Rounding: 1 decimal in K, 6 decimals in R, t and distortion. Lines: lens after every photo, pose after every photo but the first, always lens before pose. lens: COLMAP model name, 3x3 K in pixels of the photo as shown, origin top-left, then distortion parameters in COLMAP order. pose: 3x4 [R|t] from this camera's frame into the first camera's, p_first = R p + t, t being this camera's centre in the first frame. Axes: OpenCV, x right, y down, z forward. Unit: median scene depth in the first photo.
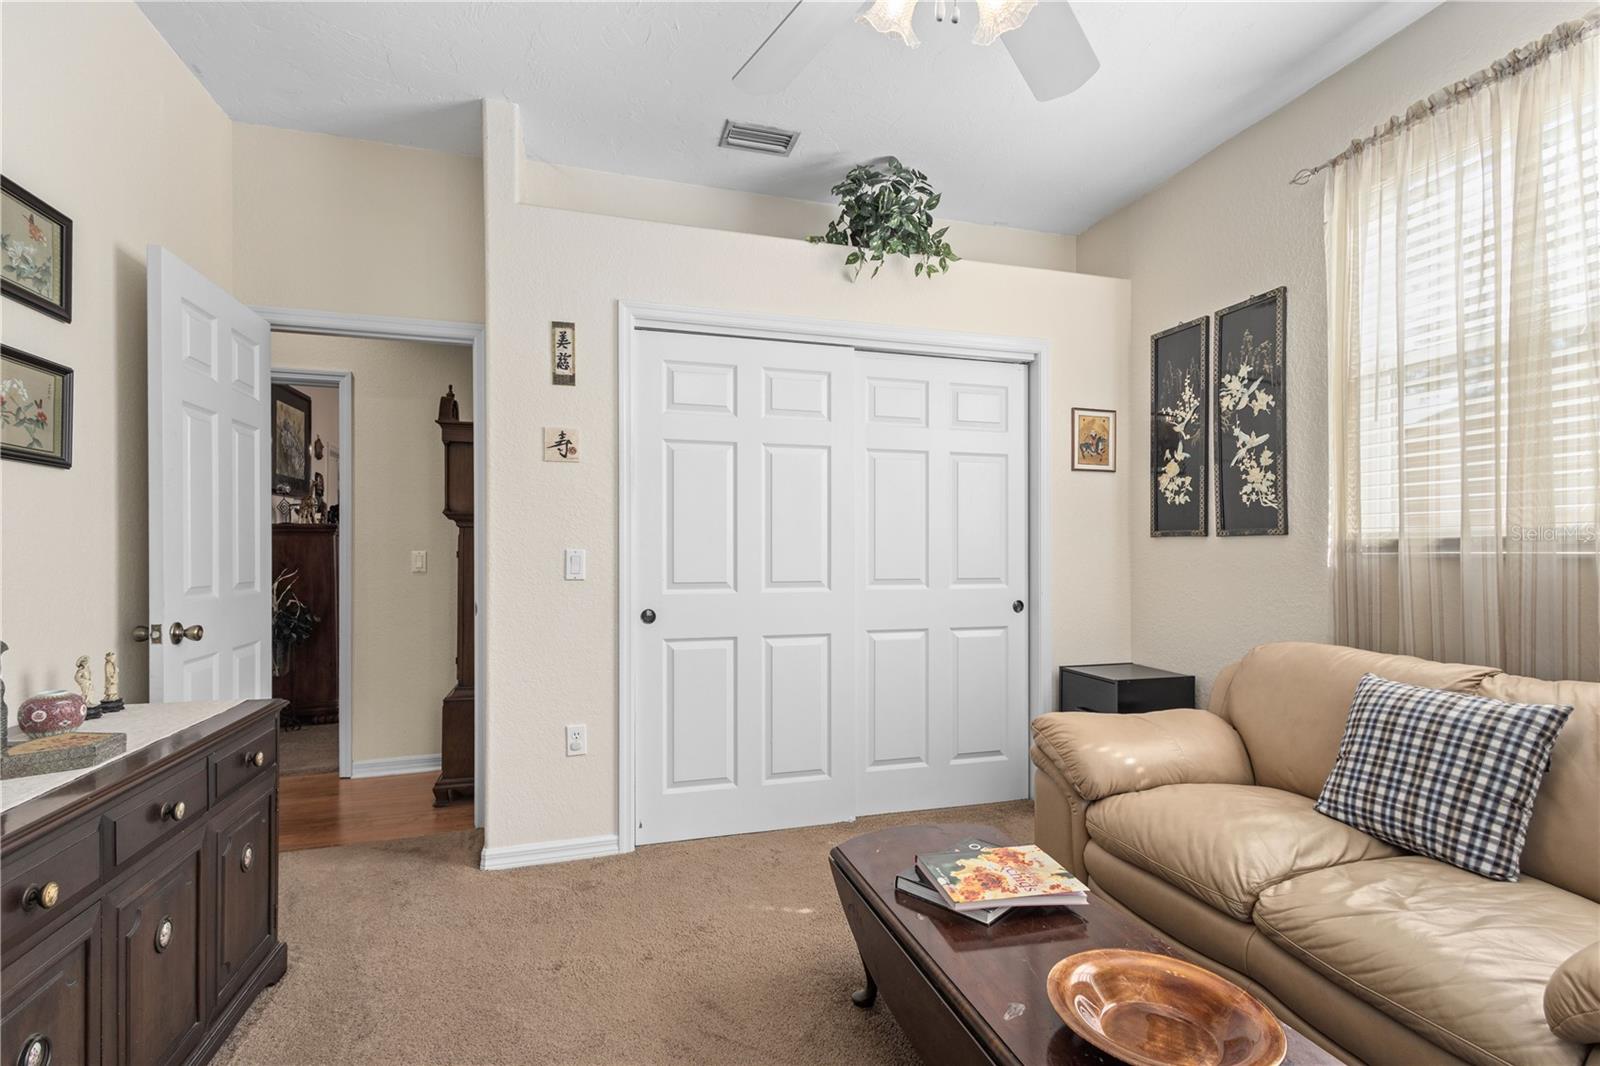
lens RADIAL K [[741.5, 0, 796.7], [0, 741.5, 546.5], [0, 0, 1]] dist [0.012302, -0.000215]
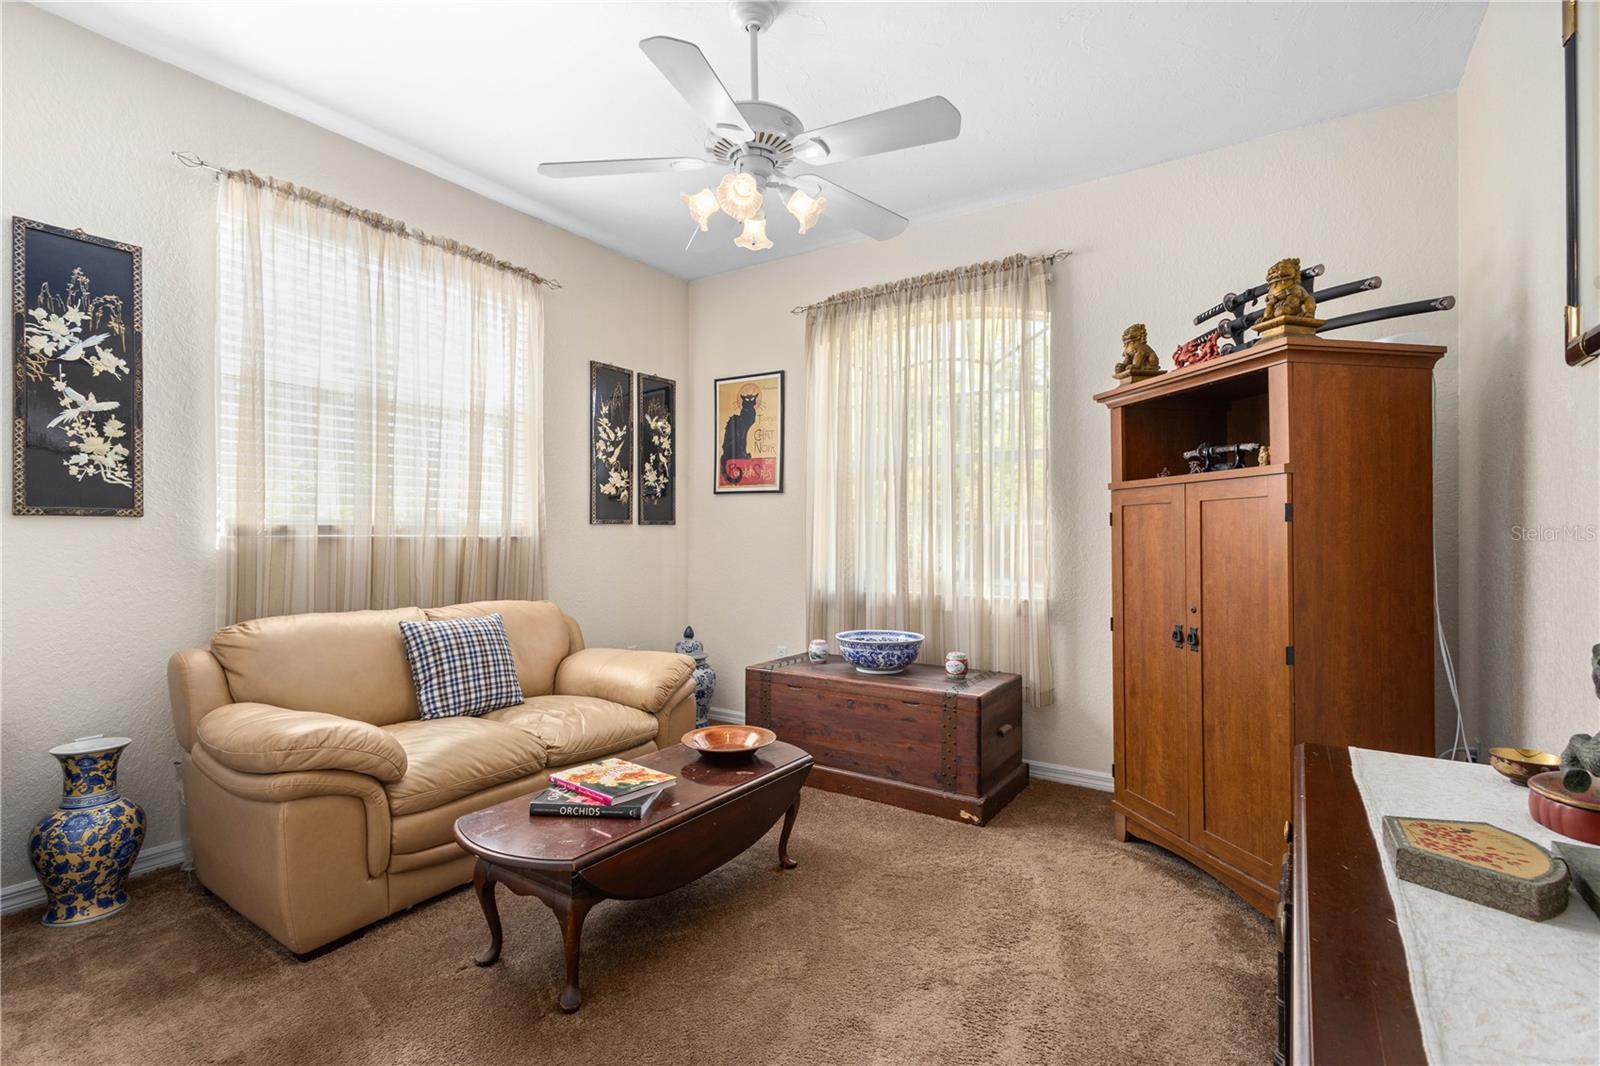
lens RADIAL K [[741.5, 0, 802.5], [0, 741.5, 529.7], [0, 0, 1]] dist [0.012302, -0.000215]
pose [[-0.644061, 0.000173, 0.764974, -0.573839], [-0.010476, 0.999904, -0.009046, 0.000442], [-0.764902, -0.013840, -0.643998, 0.948499]]
